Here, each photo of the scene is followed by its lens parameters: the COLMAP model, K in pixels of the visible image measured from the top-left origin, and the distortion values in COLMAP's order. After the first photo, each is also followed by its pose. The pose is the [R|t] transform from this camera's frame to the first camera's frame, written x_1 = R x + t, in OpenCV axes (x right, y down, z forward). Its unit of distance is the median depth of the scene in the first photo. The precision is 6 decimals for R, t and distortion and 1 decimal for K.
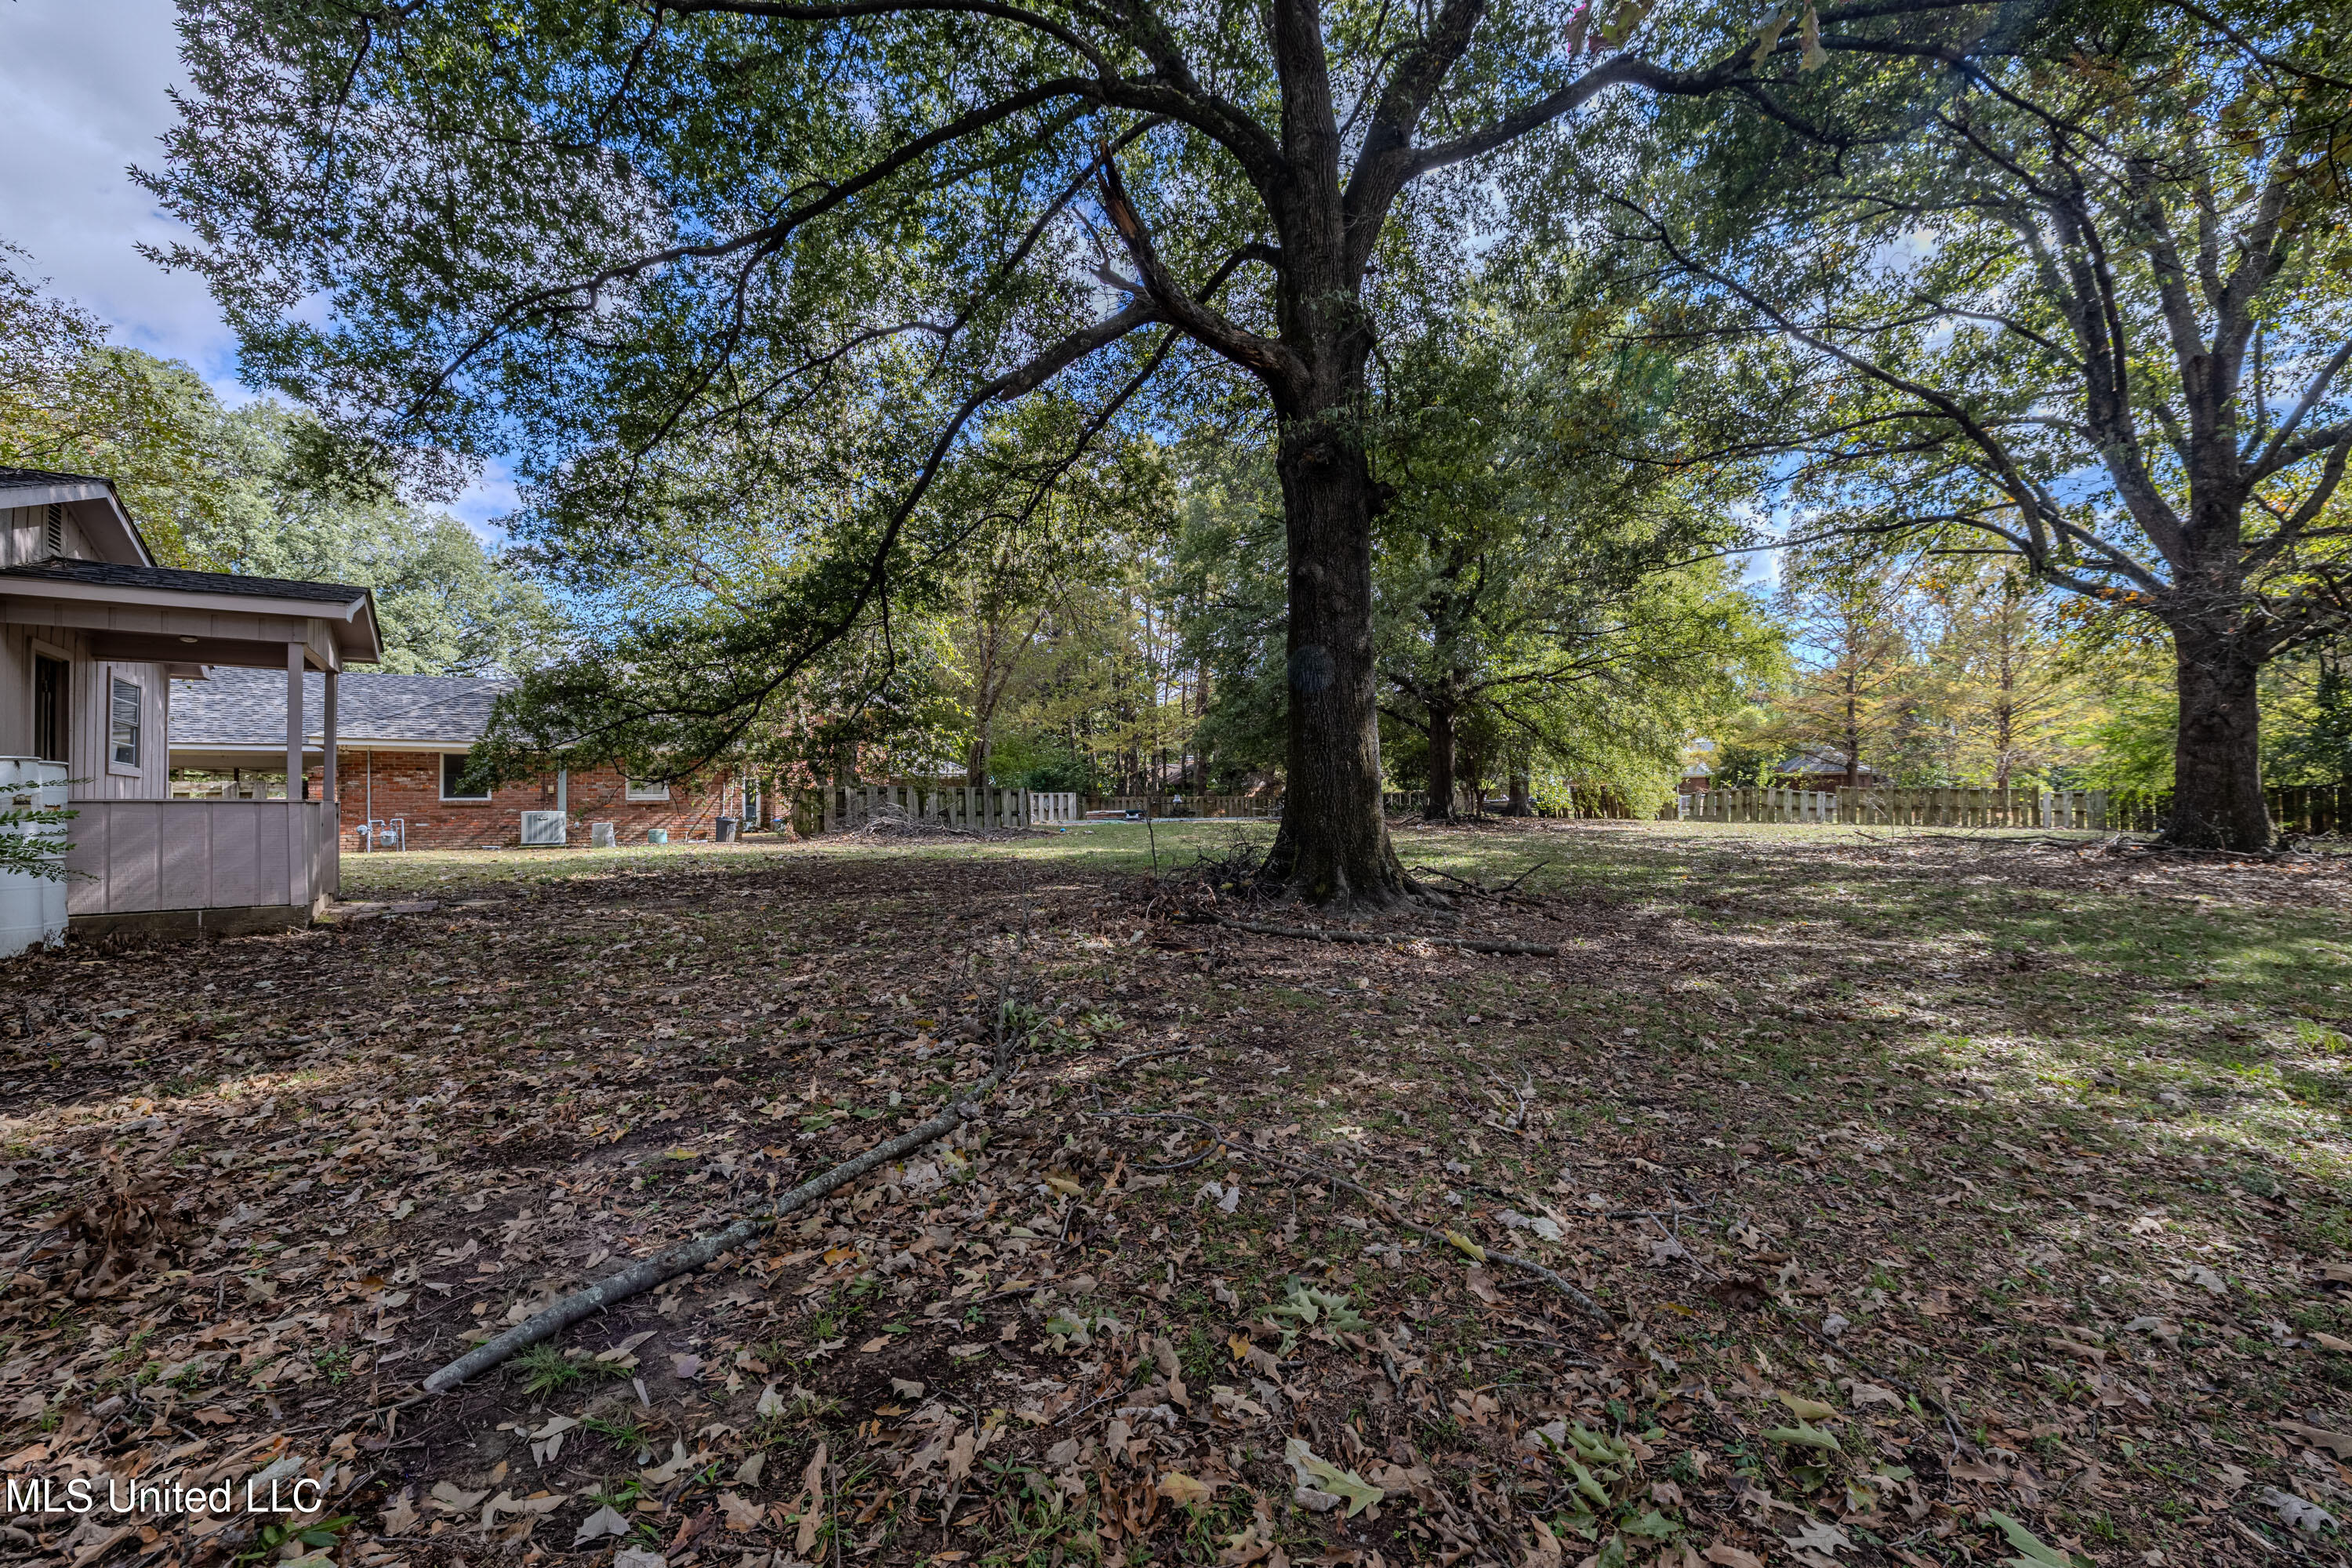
lens RADIAL K [[976.0, 0, 1183.4], [0, 976.0, 793.9], [0, 0, 1]] dist [-0.005607, -0.000591]
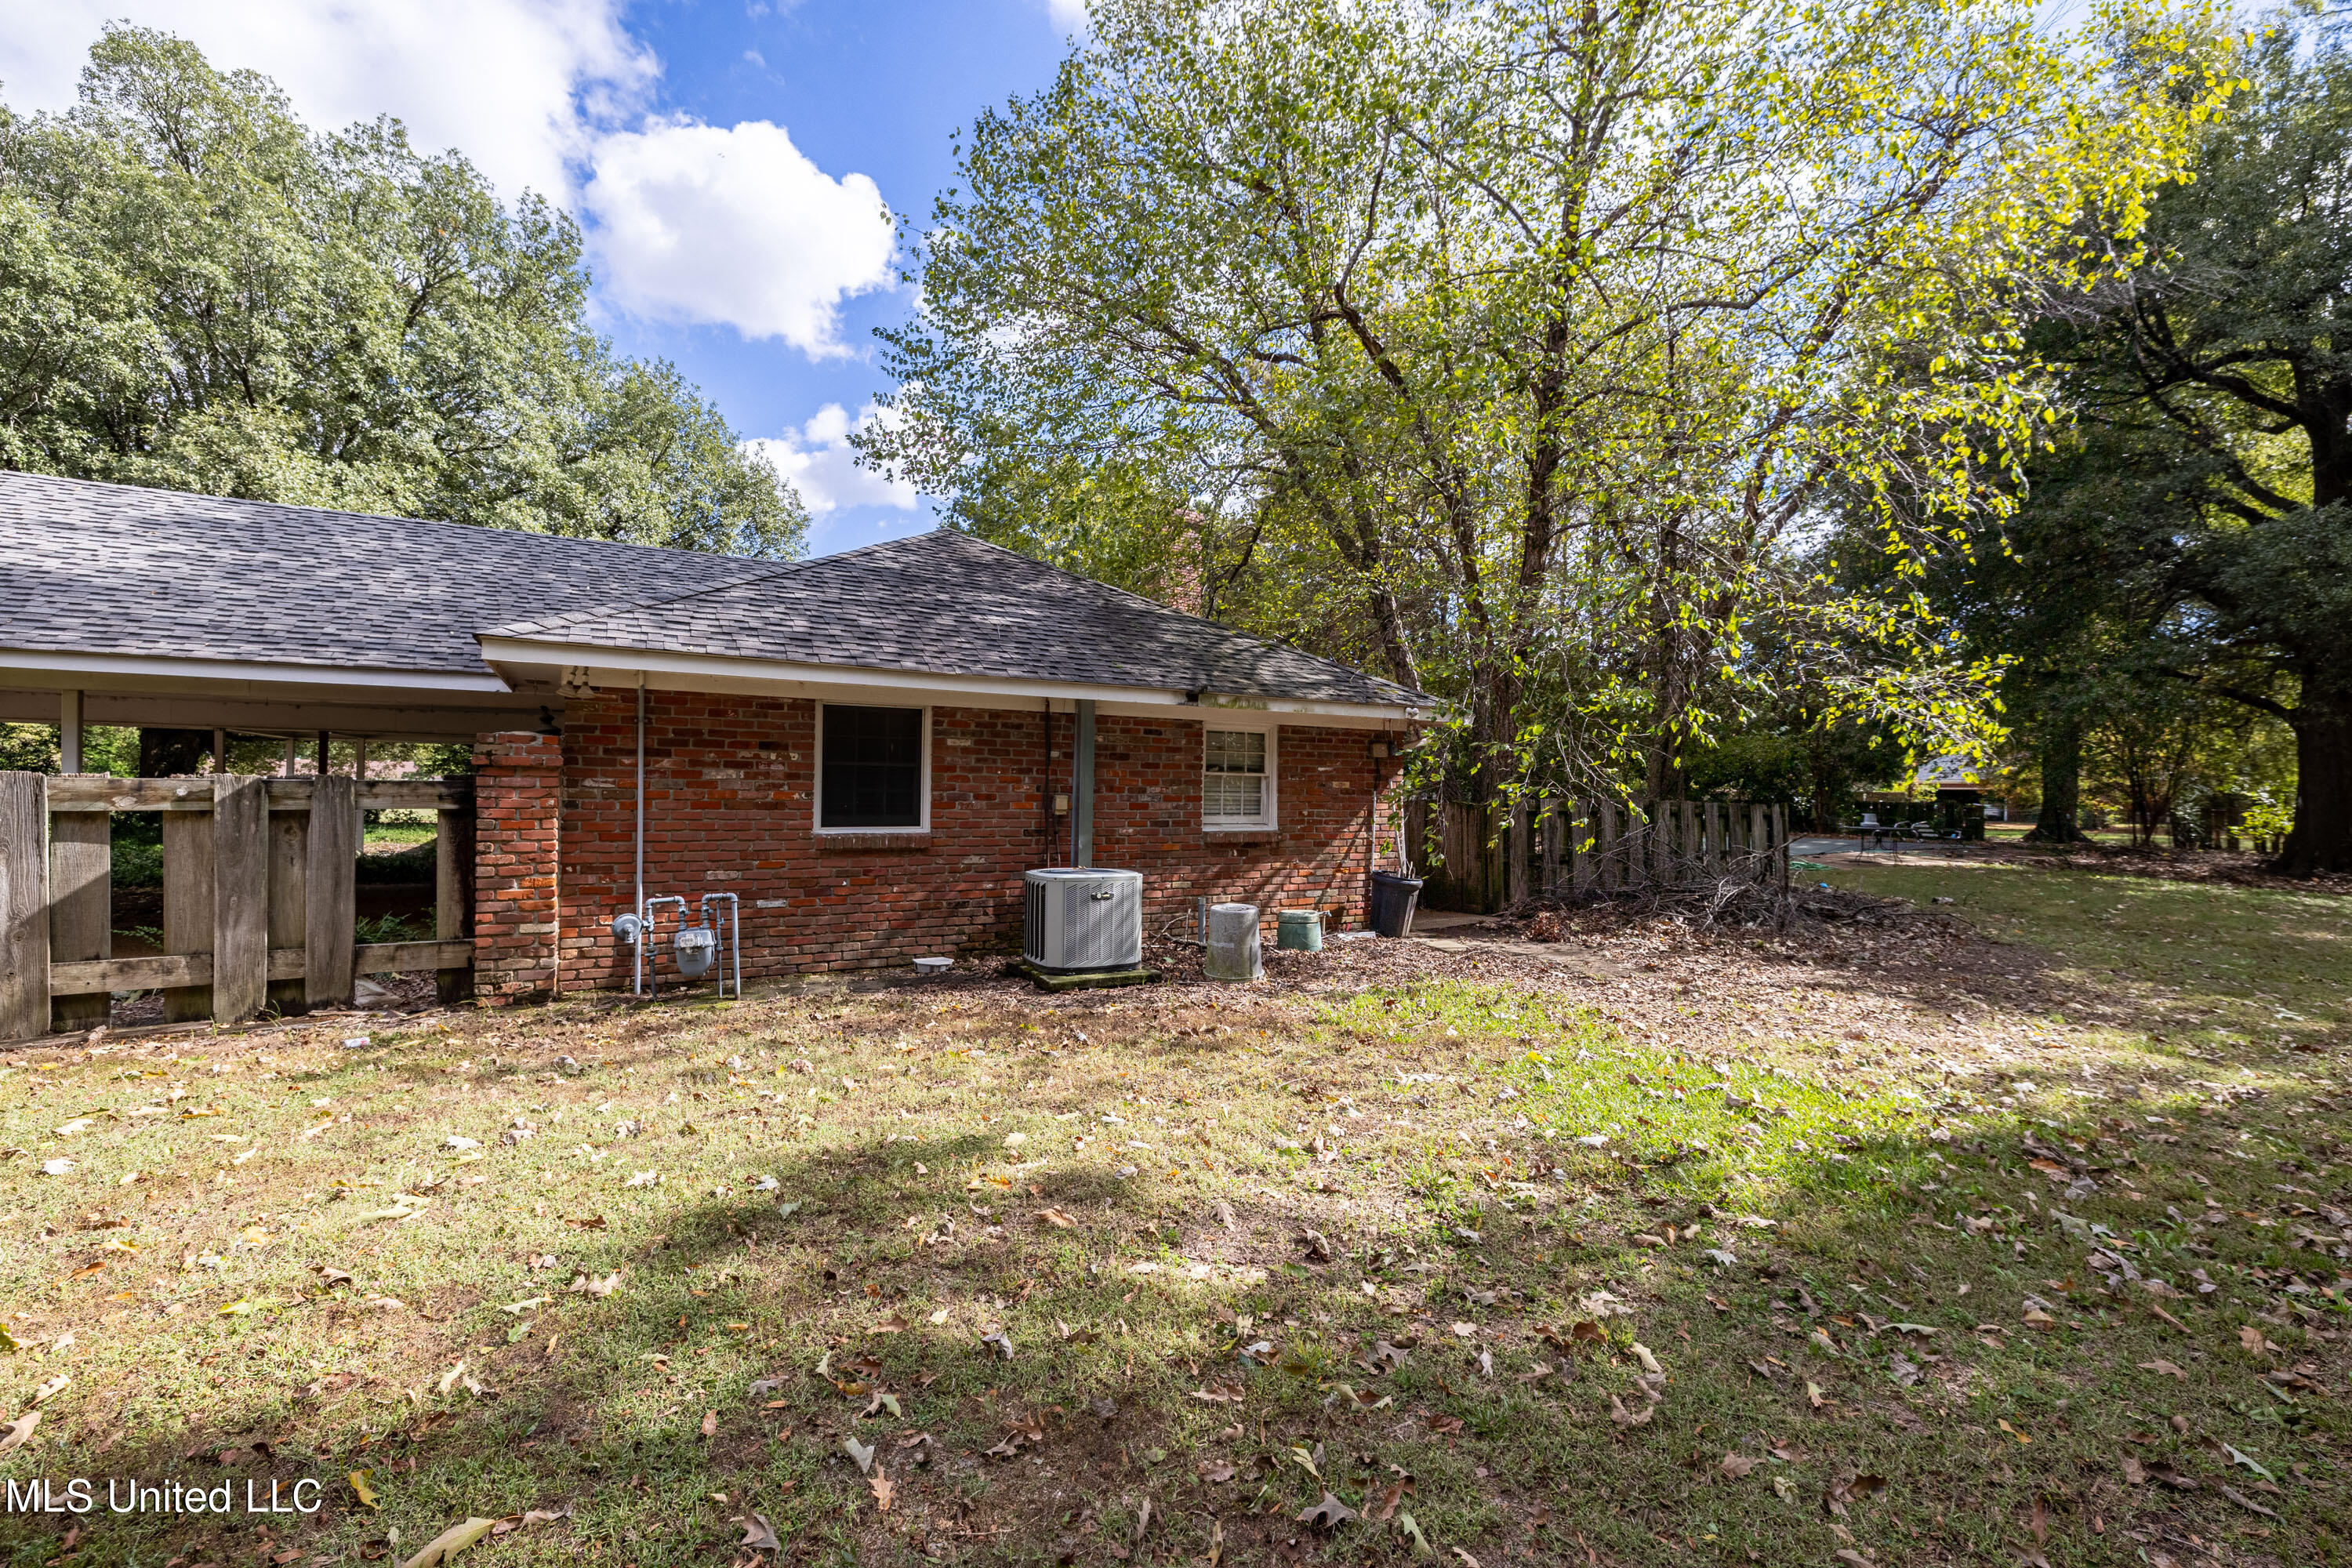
lens RADIAL K [[976.0, 0, 1171.0], [0, 976.0, 793.0], [0, 0, 1]] dist [-0.005607, -0.000591]
pose [[0.996380, 0.029781, -0.079623, -0.613182], [-0.028974, 0.999517, 0.011275, -0.016051], [0.079920, -0.008927, 0.996761, 0.662634]]
